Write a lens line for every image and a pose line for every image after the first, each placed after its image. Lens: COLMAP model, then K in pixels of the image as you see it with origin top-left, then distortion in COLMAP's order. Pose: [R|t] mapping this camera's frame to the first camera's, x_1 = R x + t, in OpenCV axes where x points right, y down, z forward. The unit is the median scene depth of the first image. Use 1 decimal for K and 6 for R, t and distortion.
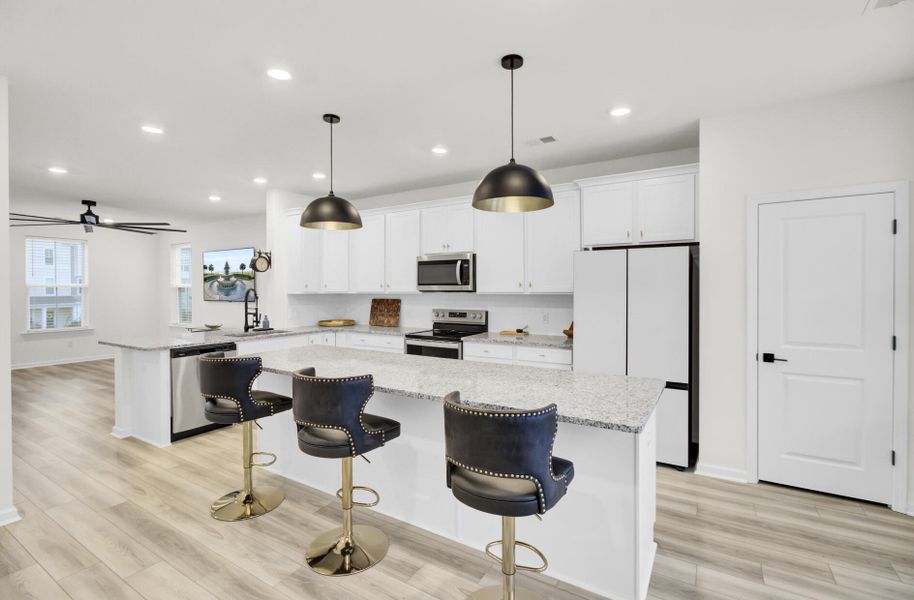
lens RADIAL K [[422.8, 0, 458.3], [0, 422.8, 290.7], [0, 0, 1]] dist [-0.002173, 0.000173]
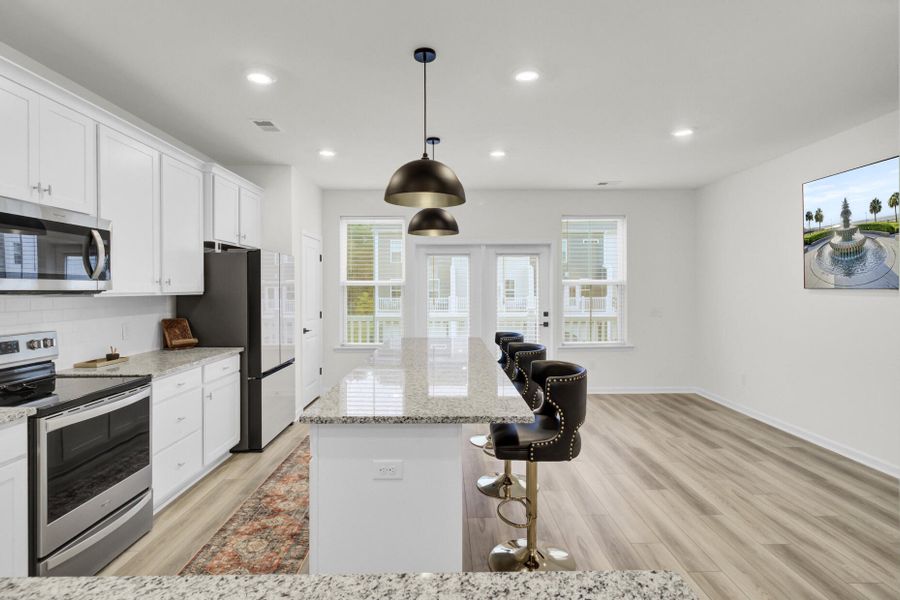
lens RADIAL K [[461.2, 0, 452.8], [0, 461.2, 290.0], [0, 0, 1]] dist [0.001542, 0.000328]
pose [[-0.542069, 0.002469, 0.840331, -0.798491], [0.009195, 0.999953, 0.002993, 0.001606], [-0.840284, 0.009349, -0.542066, 1.112054]]
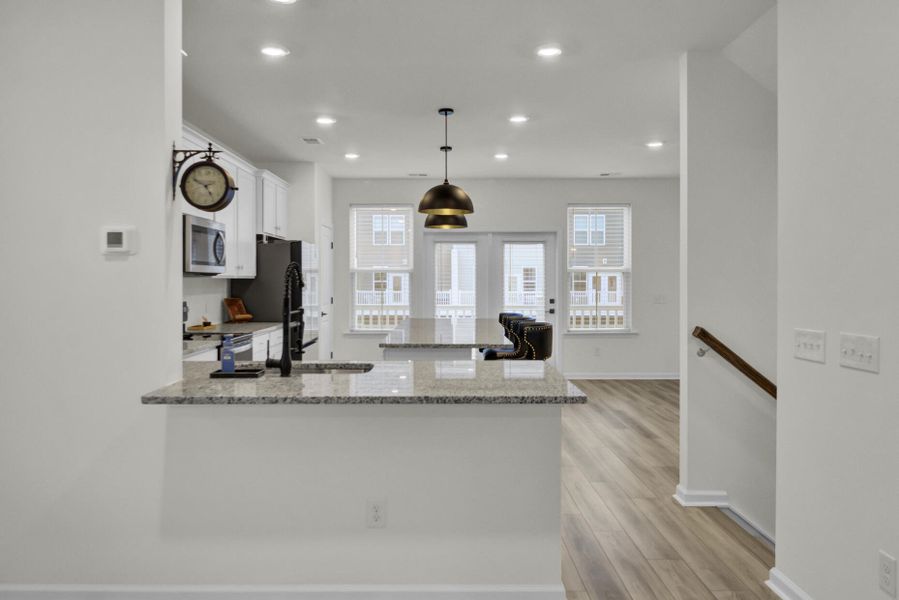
lens RADIAL K [[652.0, 0, 447.8], [0, 652.0, 281.6], [0, 0, 1]] dist [-0.000778, -0.000133]
pose [[-0.535538, 0.002301, 0.844508, -1.353399], [0.006756, 0.999976, 0.001559, 0.017759], [-0.844484, 0.006540, -0.535541, 1.499141]]
